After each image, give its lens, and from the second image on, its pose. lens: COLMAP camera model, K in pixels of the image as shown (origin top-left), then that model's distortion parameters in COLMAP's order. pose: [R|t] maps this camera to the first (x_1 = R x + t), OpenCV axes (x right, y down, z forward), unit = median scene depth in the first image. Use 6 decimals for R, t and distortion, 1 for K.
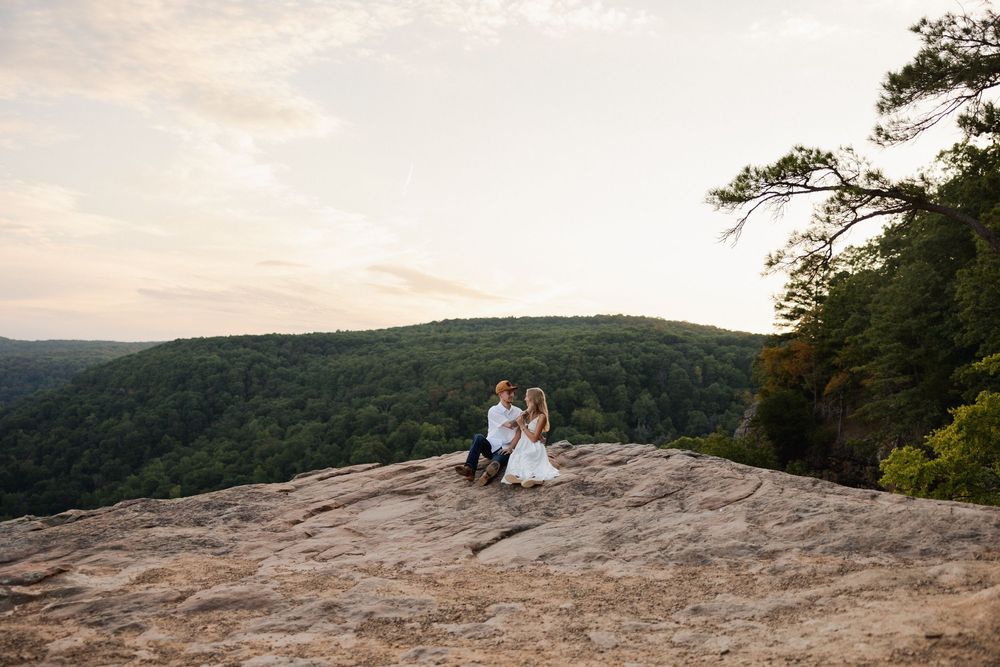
lens RADIAL K [[1079.6, 0, 491.5], [0, 1079.6, 335.7], [0, 0, 1]] dist [0.029784, 0.012391]
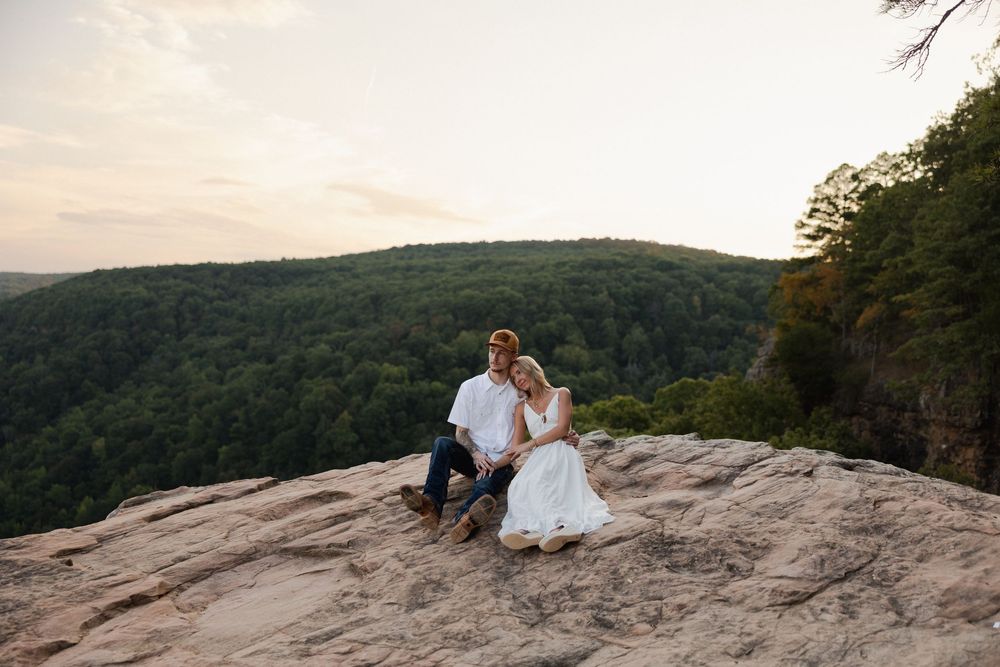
lens RADIAL K [[1148.3, 0, 500.0], [0, 1148.3, 333.5], [0, 0, 1]] dist [0.012657, 0.001703]
pose [[0.999345, -0.009390, 0.034945, -0.001079], [0.007284, 0.998177, 0.059917, 0.001537], [-0.035444, -0.059624, 0.997591, 0.072143]]
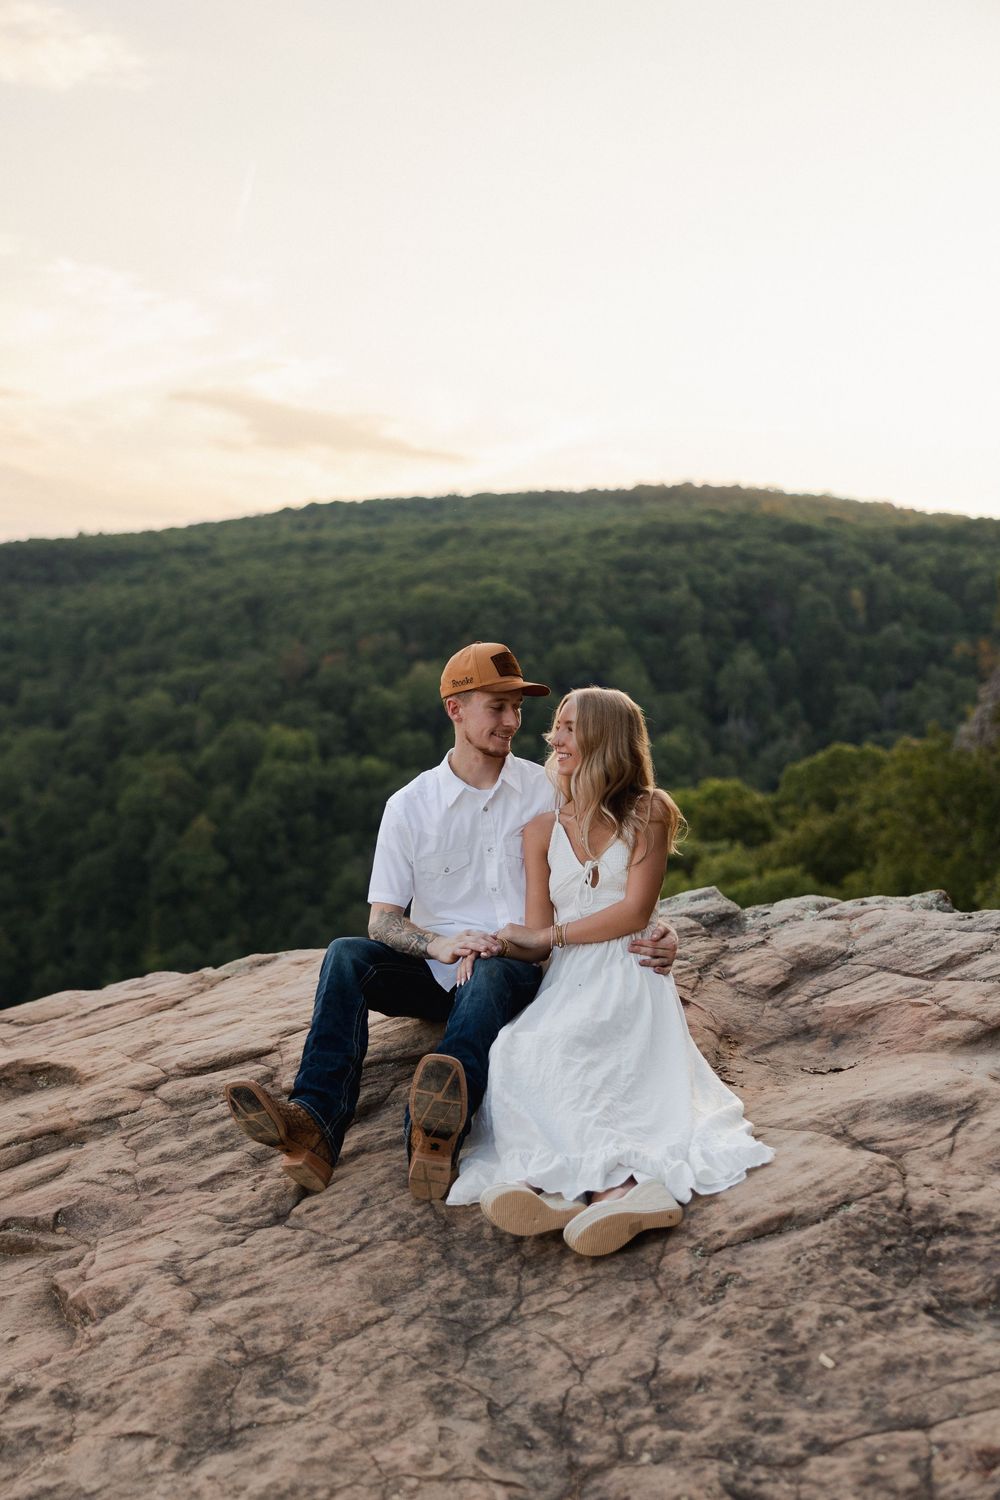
lens RADIAL K [[1808.6, 0, 500.0], [0, 1808.6, 750.0], [0, 0, 1]] dist [0.007769, 0.014565]
pose [[0.999106, -0.026580, 0.032885, 0.009913], [0.023043, 0.994353, 0.103594, 0.012433], [-0.035453, -0.102743, 0.994076, 0.217573]]
